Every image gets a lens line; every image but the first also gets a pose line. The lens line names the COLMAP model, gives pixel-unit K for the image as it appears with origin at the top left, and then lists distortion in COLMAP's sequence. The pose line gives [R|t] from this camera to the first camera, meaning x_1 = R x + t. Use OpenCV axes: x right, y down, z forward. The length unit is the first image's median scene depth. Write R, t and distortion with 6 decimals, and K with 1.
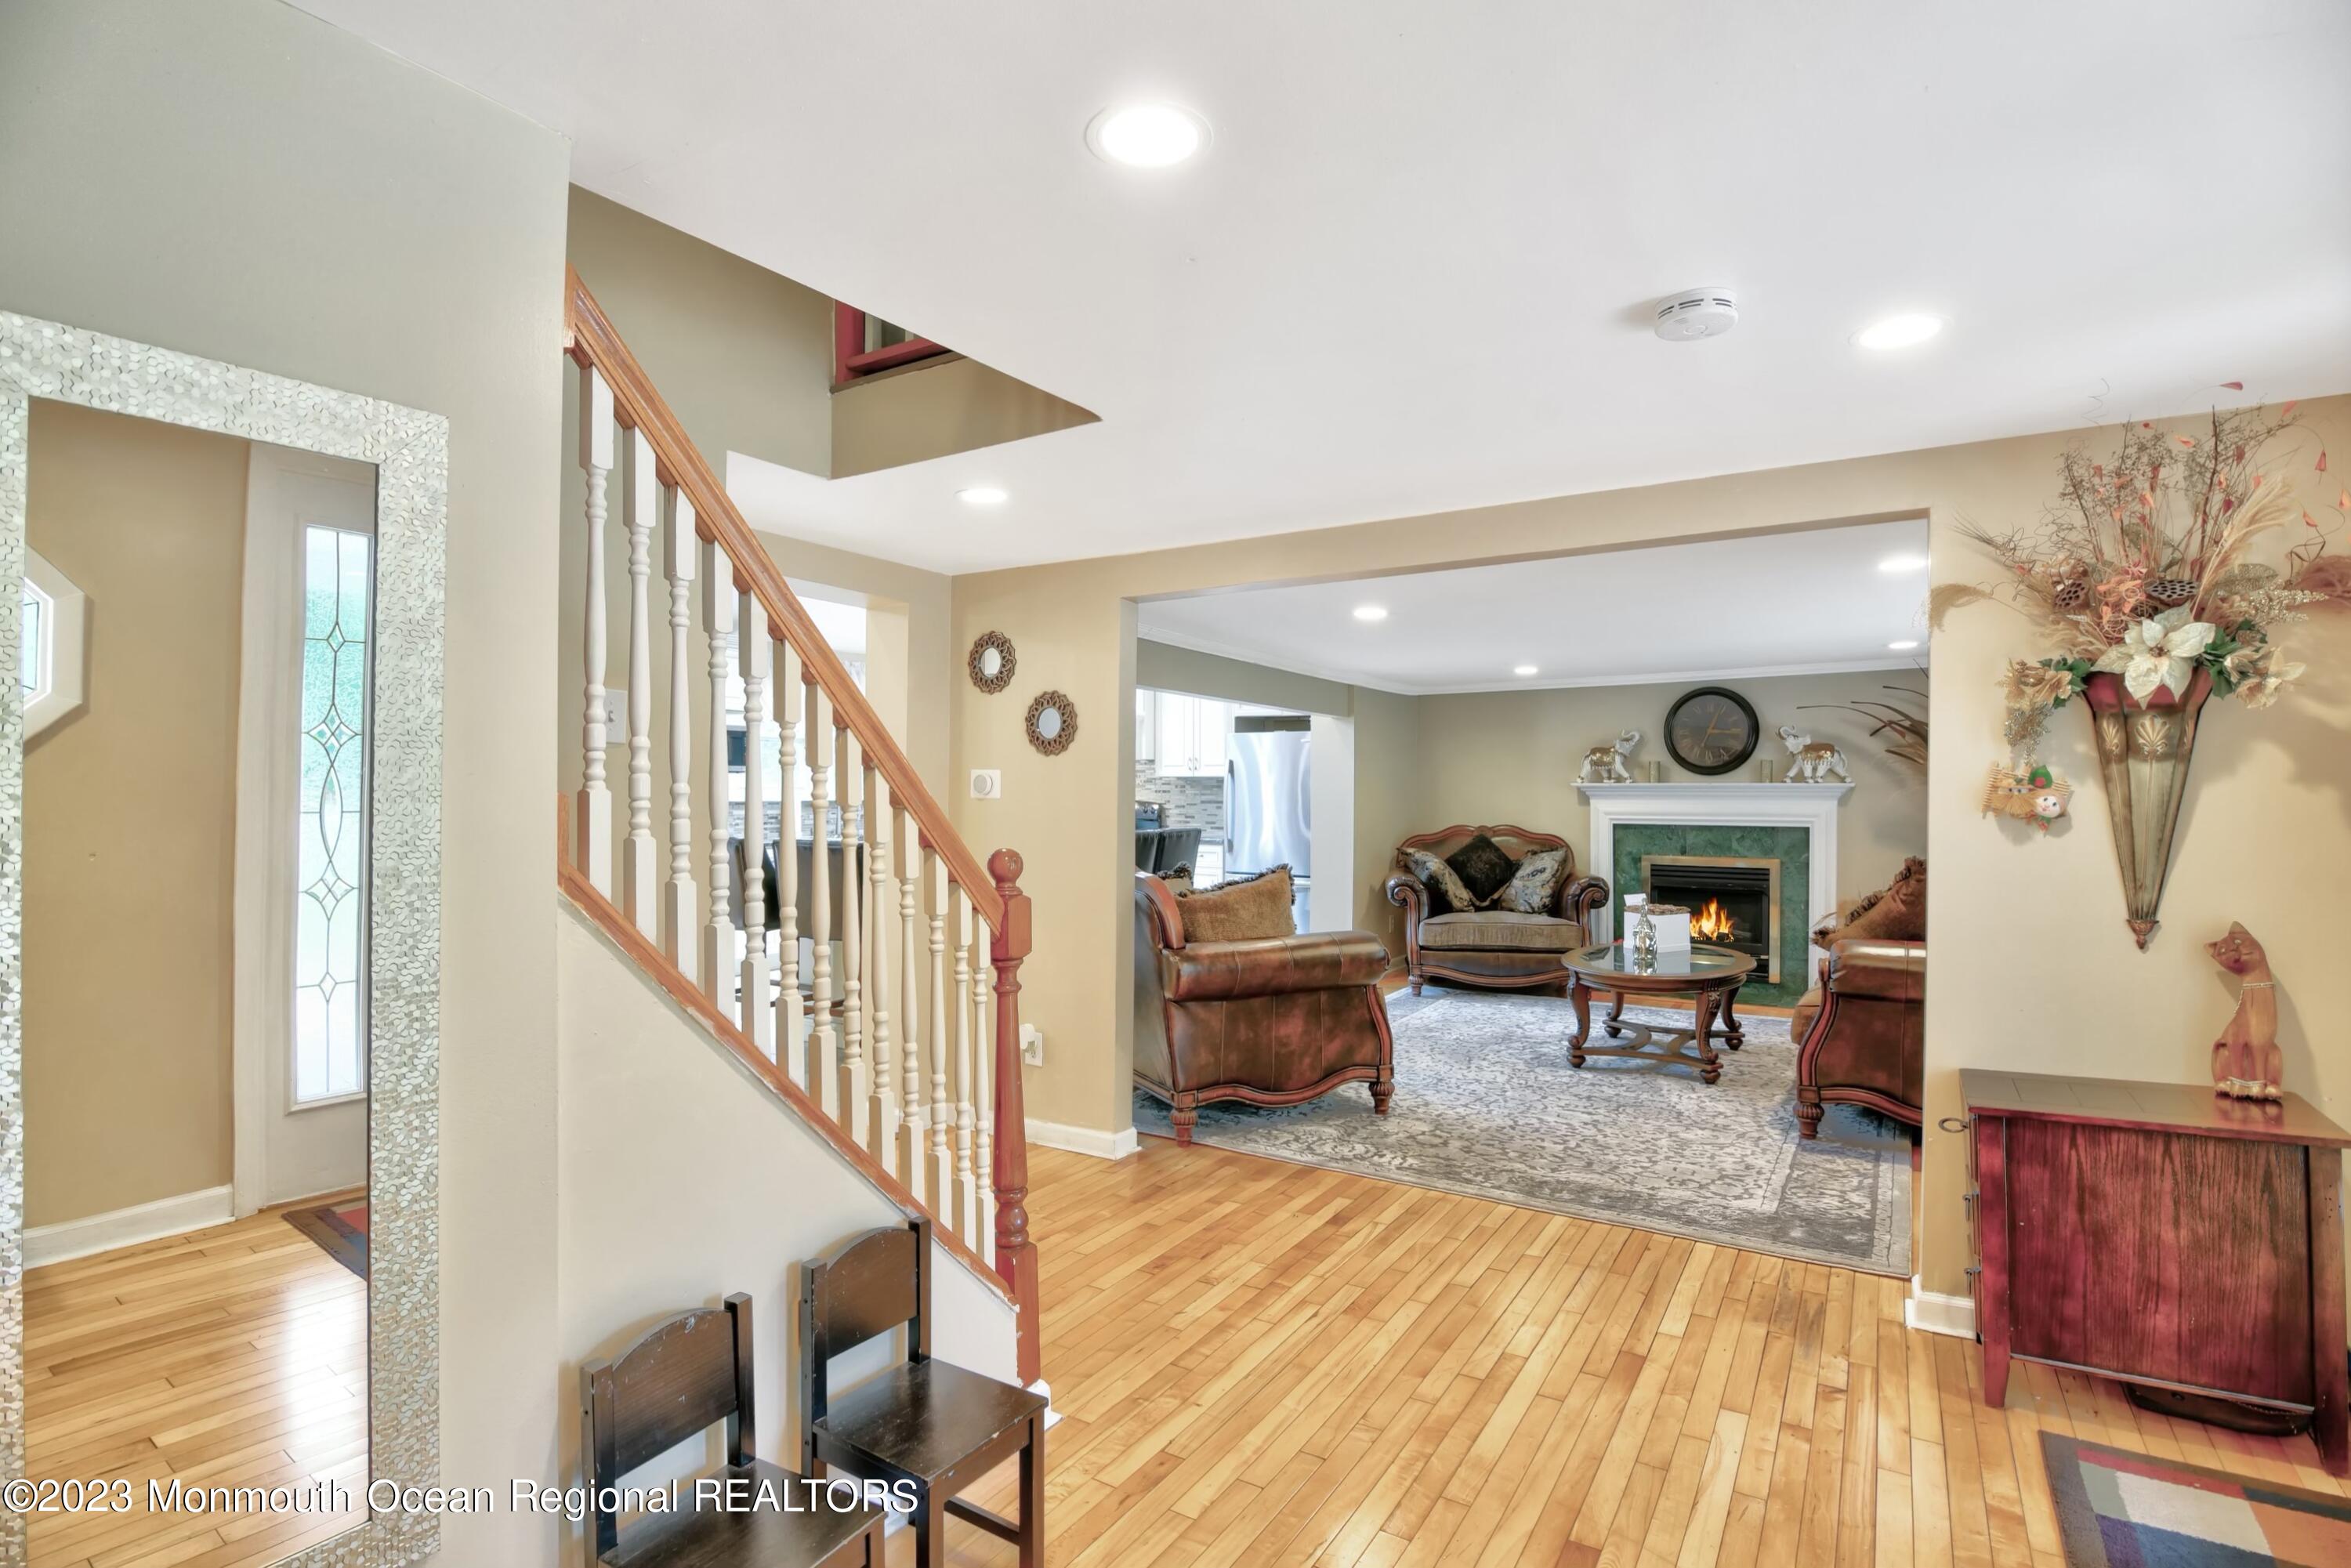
lens RADIAL K [[1165.4, 0, 1157.4], [0, 1165.4, 784.4], [0, 0, 1]] dist [-0.017789, -0.001137]
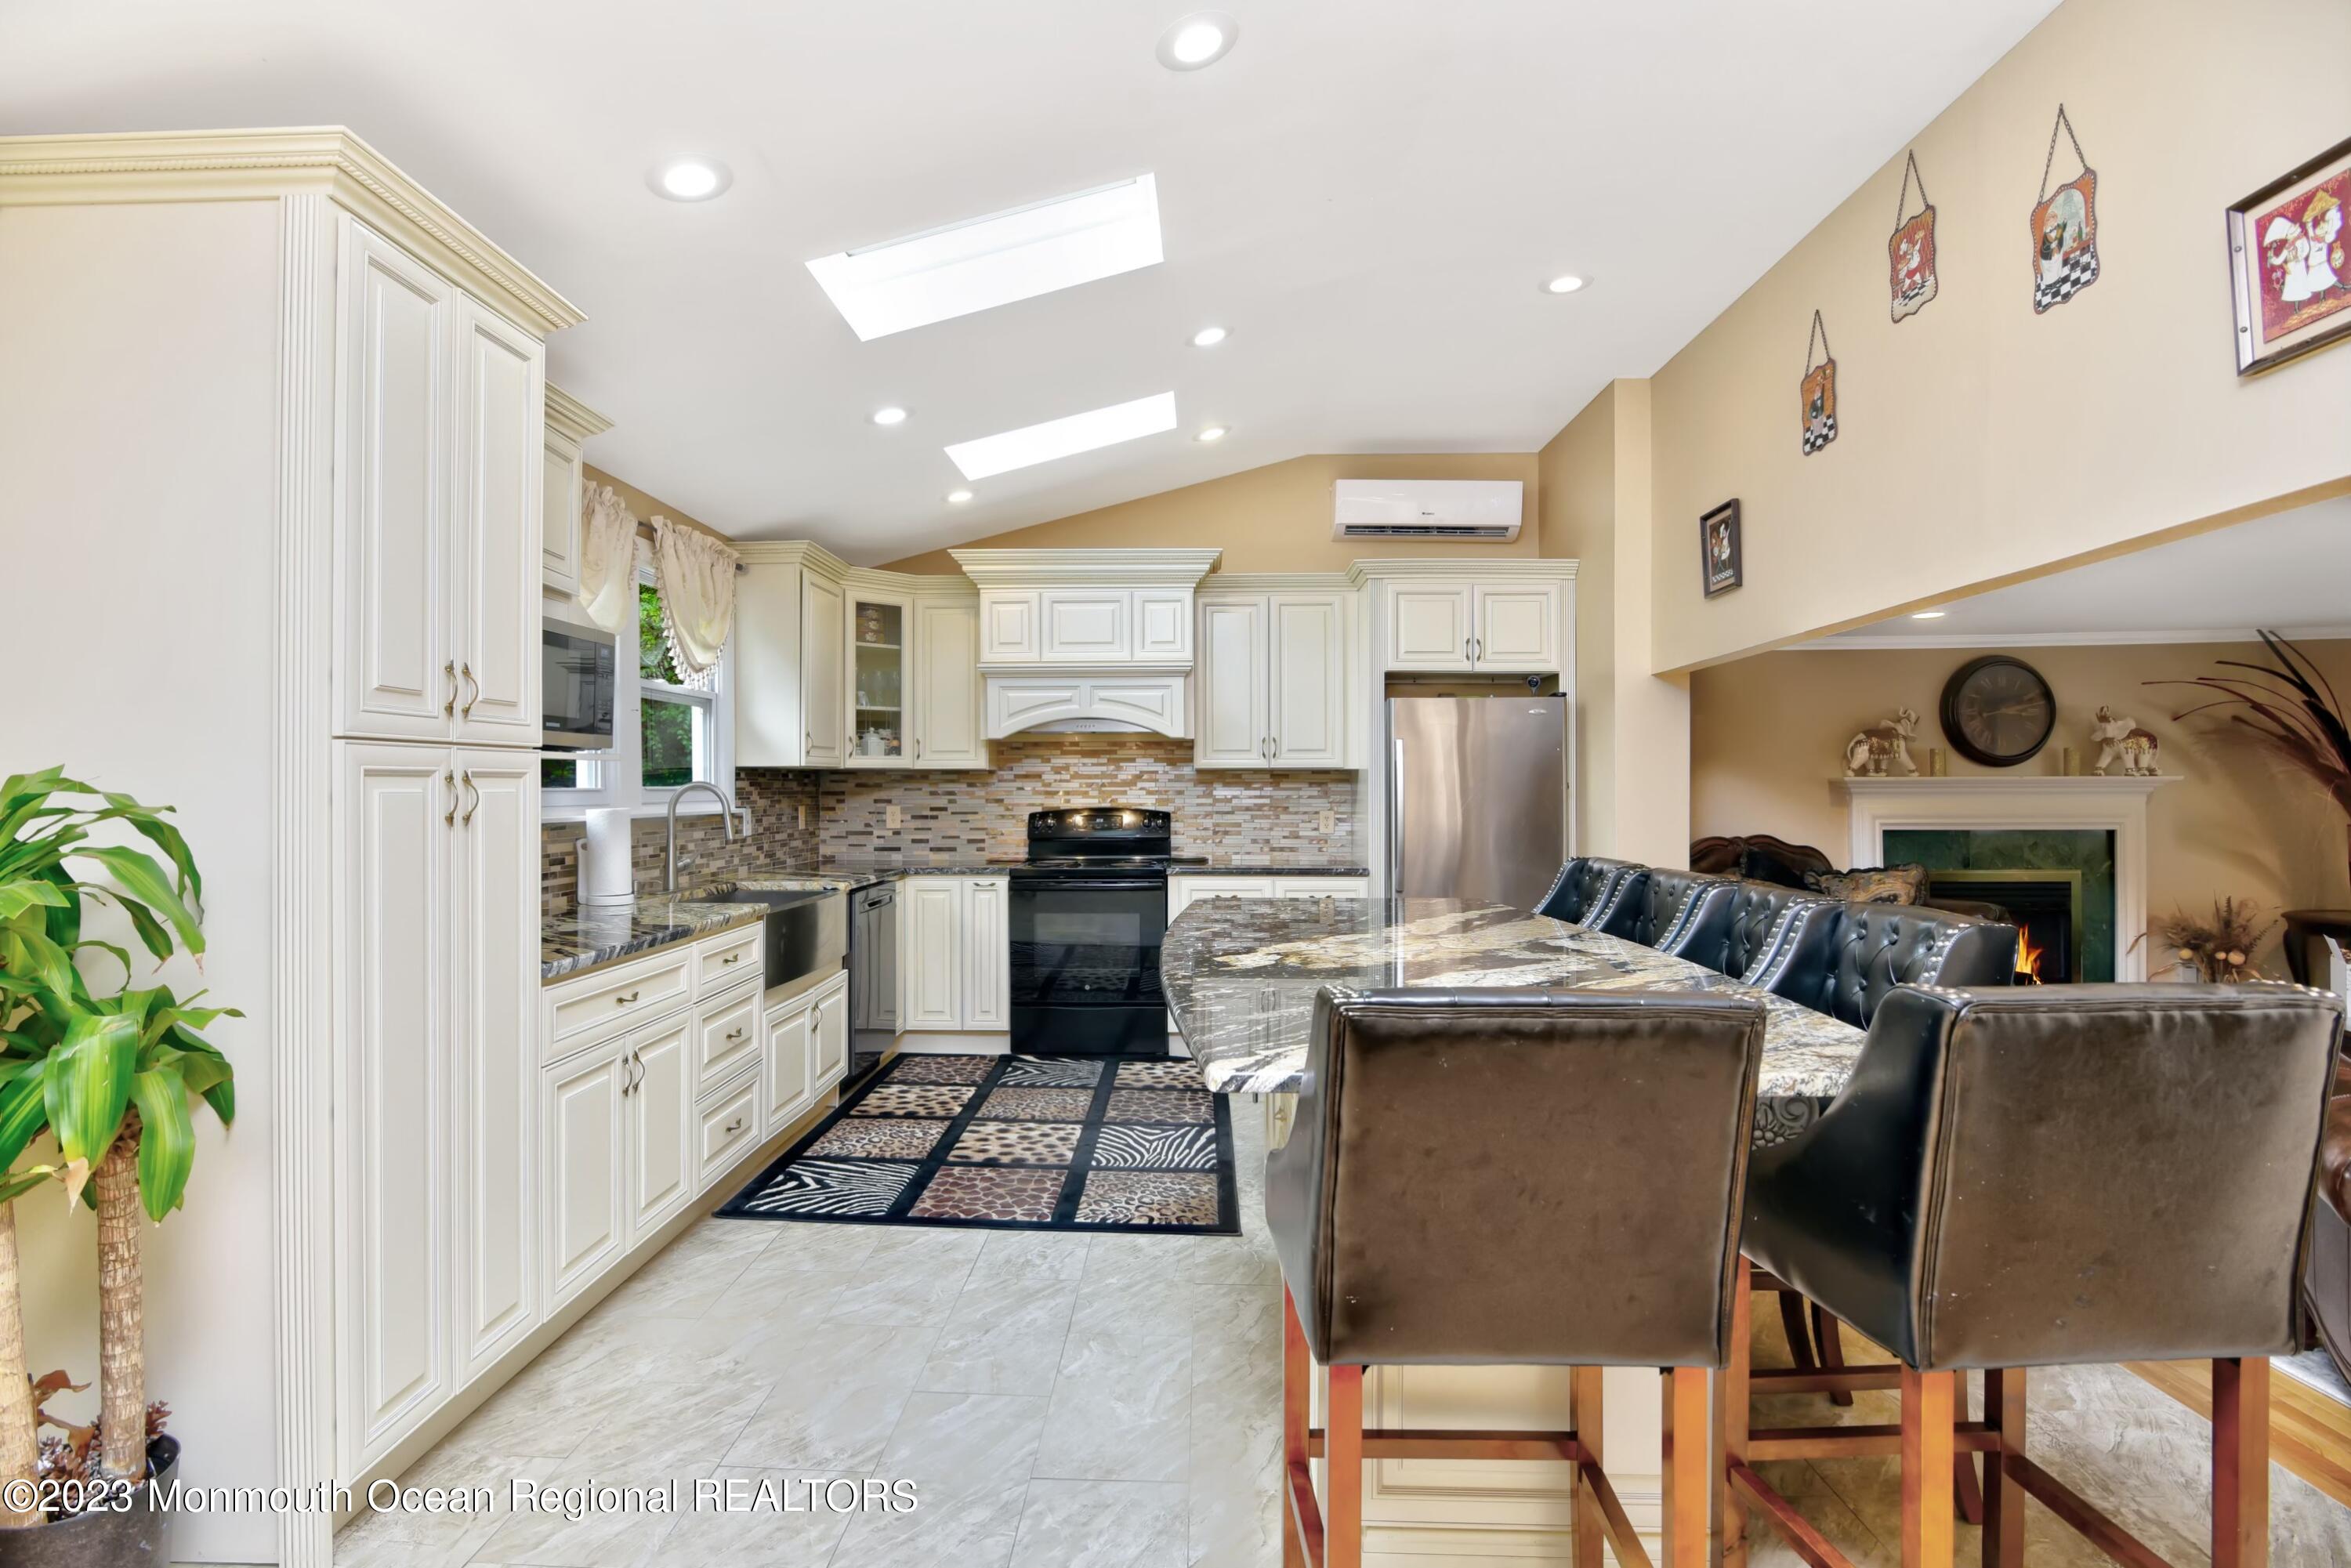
lens RADIAL K [[1165.4, 0, 1177.5], [0, 1165.4, 788.7], [0, 0, 1]] dist [-0.017789, -0.001137]
pose [[0.853233, -0.004760, 0.521508, -0.413986], [0.003259, 0.999987, 0.003795, 0.002392], [-0.521520, -0.001539, 0.853238, 0.627472]]
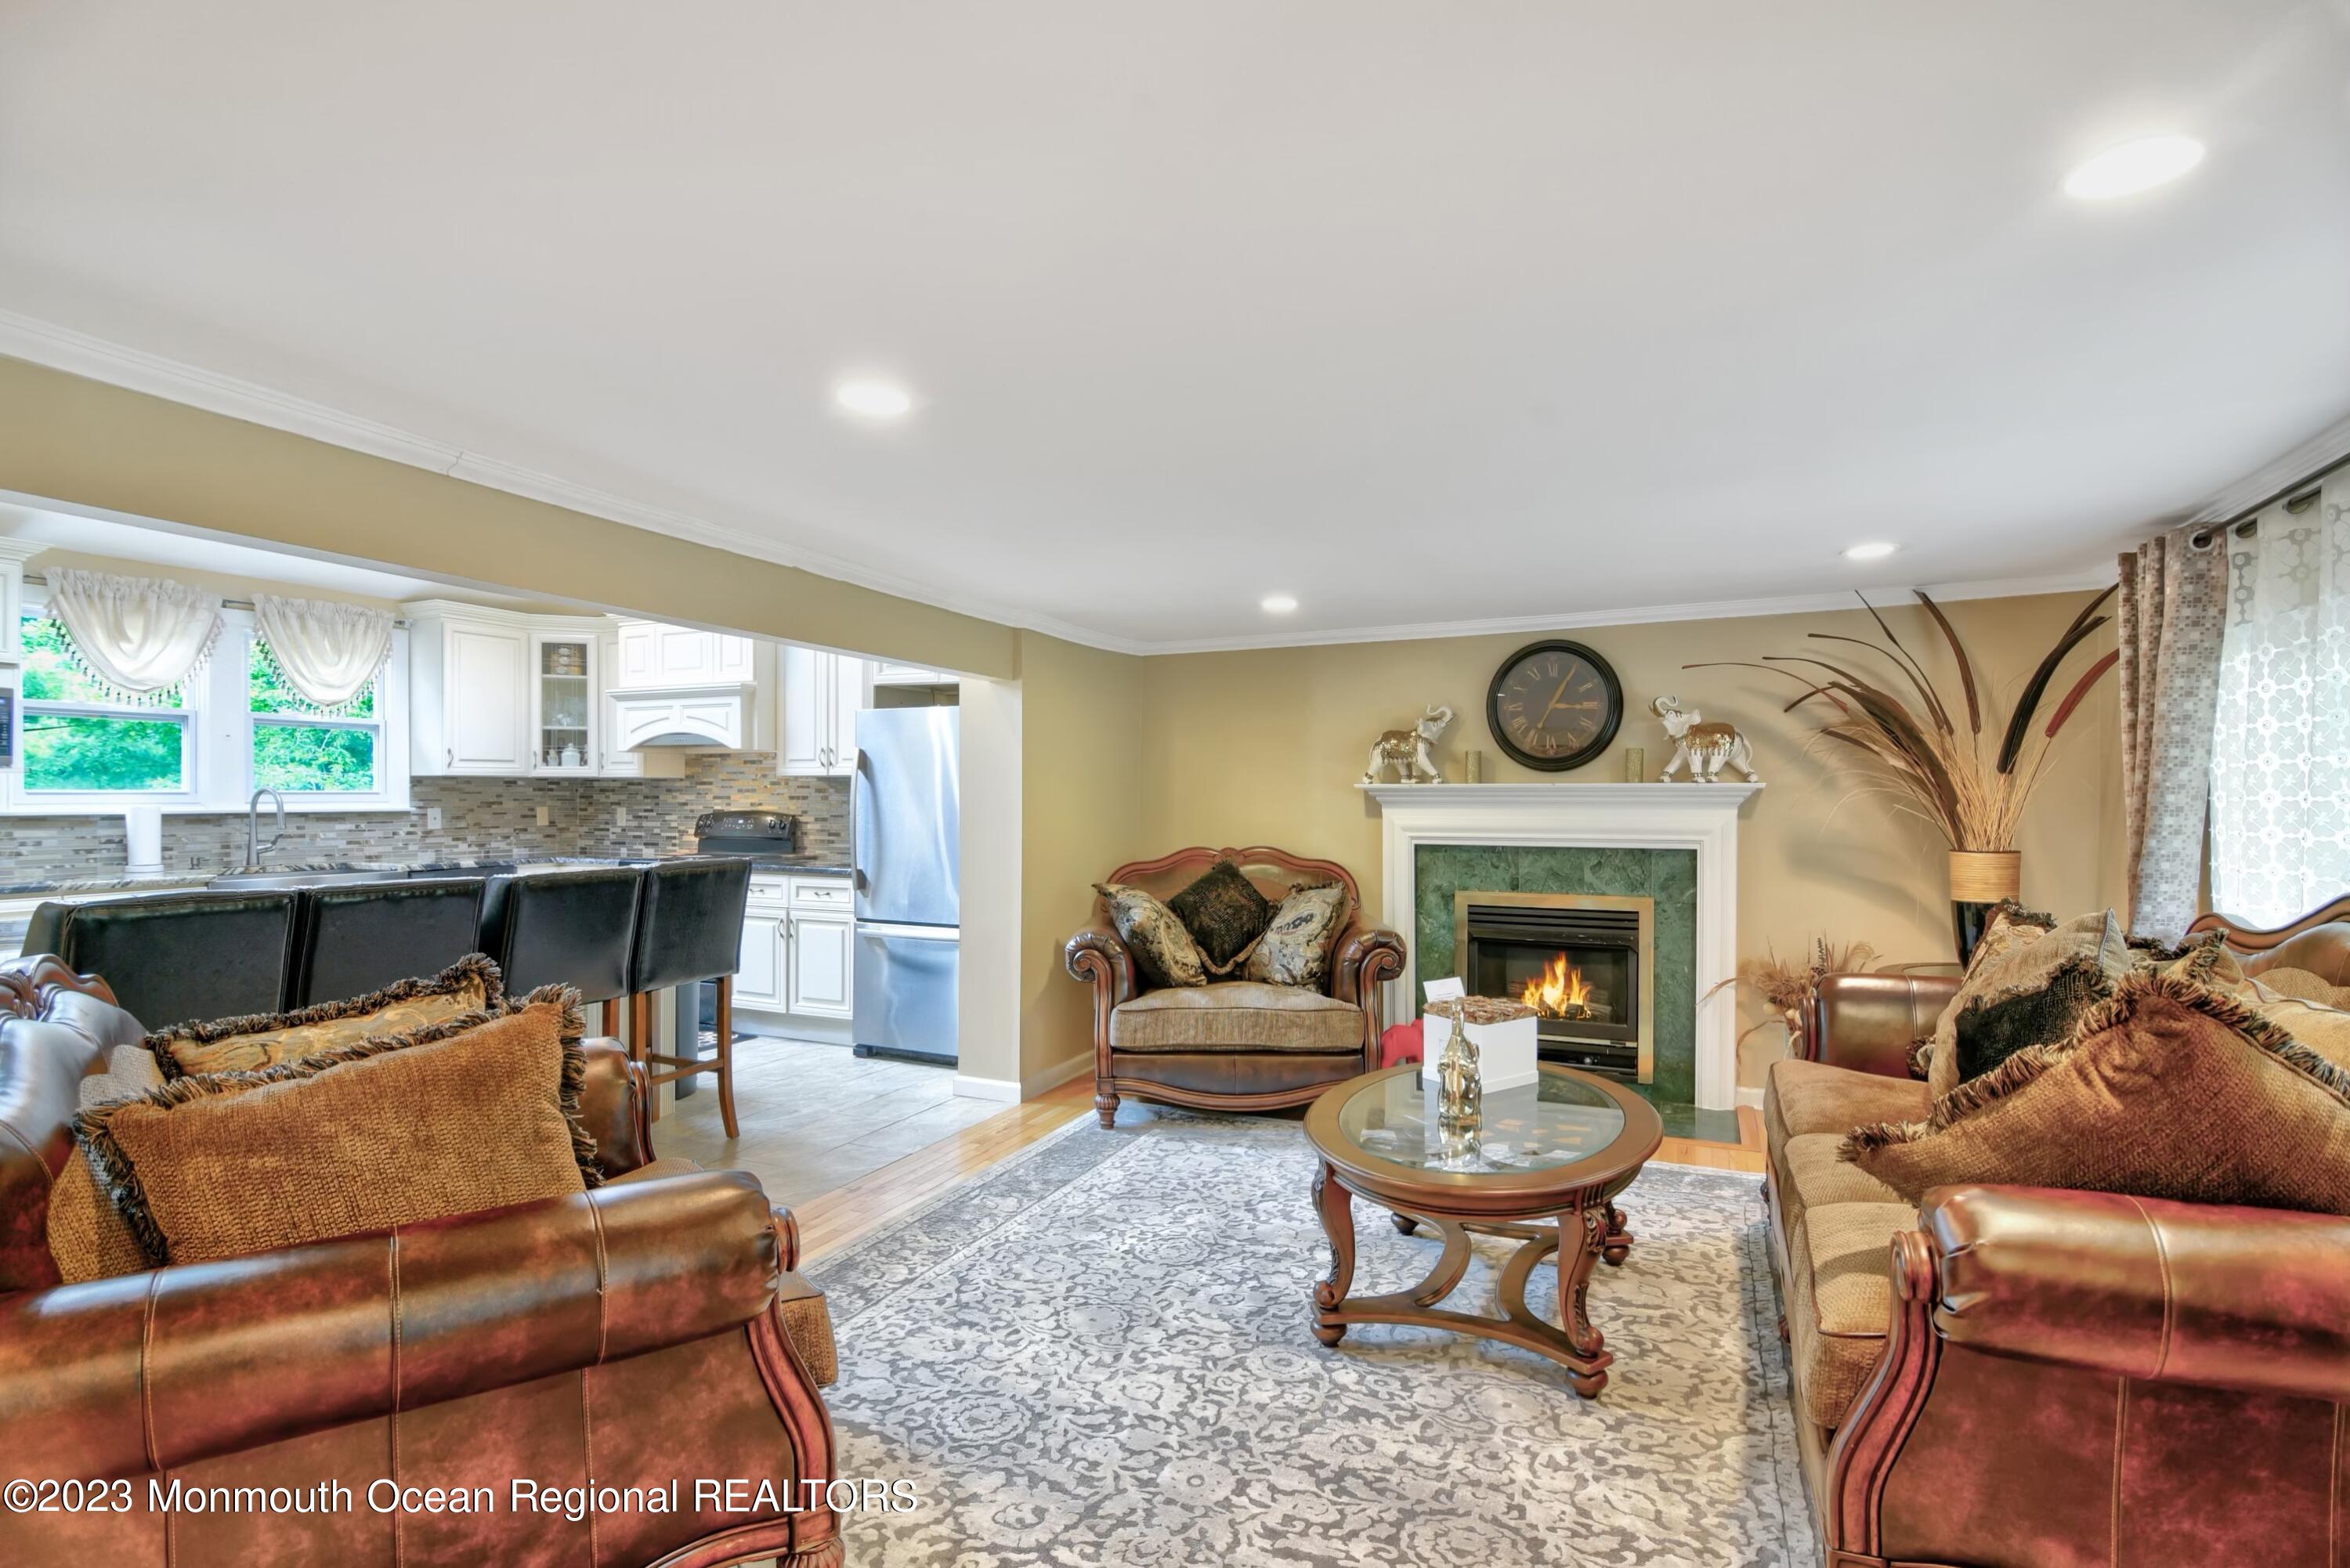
lens RADIAL K [[1164.9, 0, 1174.1], [0, 1164.9, 787.4], [0, 0, 1]] dist [-0.017789, -0.001137]
pose [[0.987842, -0.000057, 0.155464, 0.158310], [0.000516, 0.999996, -0.002913, 0.002948], [-0.155463, 0.002957, 0.987837, 0.376458]]
